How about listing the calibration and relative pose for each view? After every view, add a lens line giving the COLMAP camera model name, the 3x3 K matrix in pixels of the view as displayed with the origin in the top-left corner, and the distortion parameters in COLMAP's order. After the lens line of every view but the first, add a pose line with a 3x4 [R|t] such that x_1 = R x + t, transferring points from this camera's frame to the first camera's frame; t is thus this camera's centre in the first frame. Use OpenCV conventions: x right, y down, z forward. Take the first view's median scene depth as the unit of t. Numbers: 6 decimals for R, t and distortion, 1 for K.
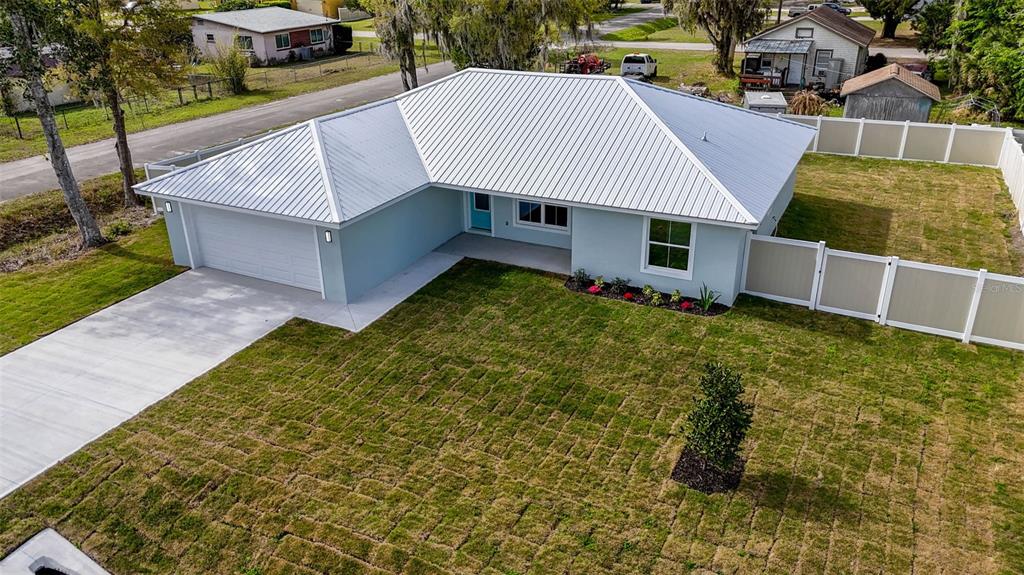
lens RADIAL K [[754.6, 0, 512.0], [0, 754.6, 287.5], [0, 0, 1]] dist [0.064338, -0.048451]
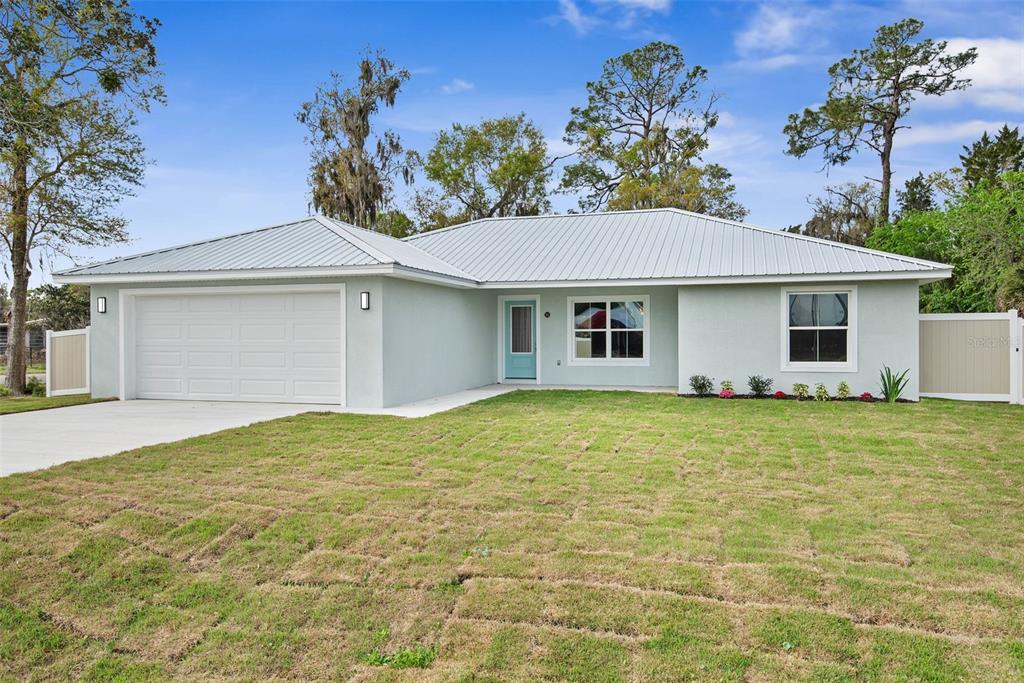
lens RADIAL K [[746.2, 0, 516.3], [0, 746.2, 340.7], [0, 0, 1]] dist [0.007506, 0.001522]
pose [[0.984806, 0.010950, 0.173312, -0.213567], [0.060751, 0.913226, -0.402899, 0.231542], [-0.162685, 0.407306, 0.898685, 0.374054]]
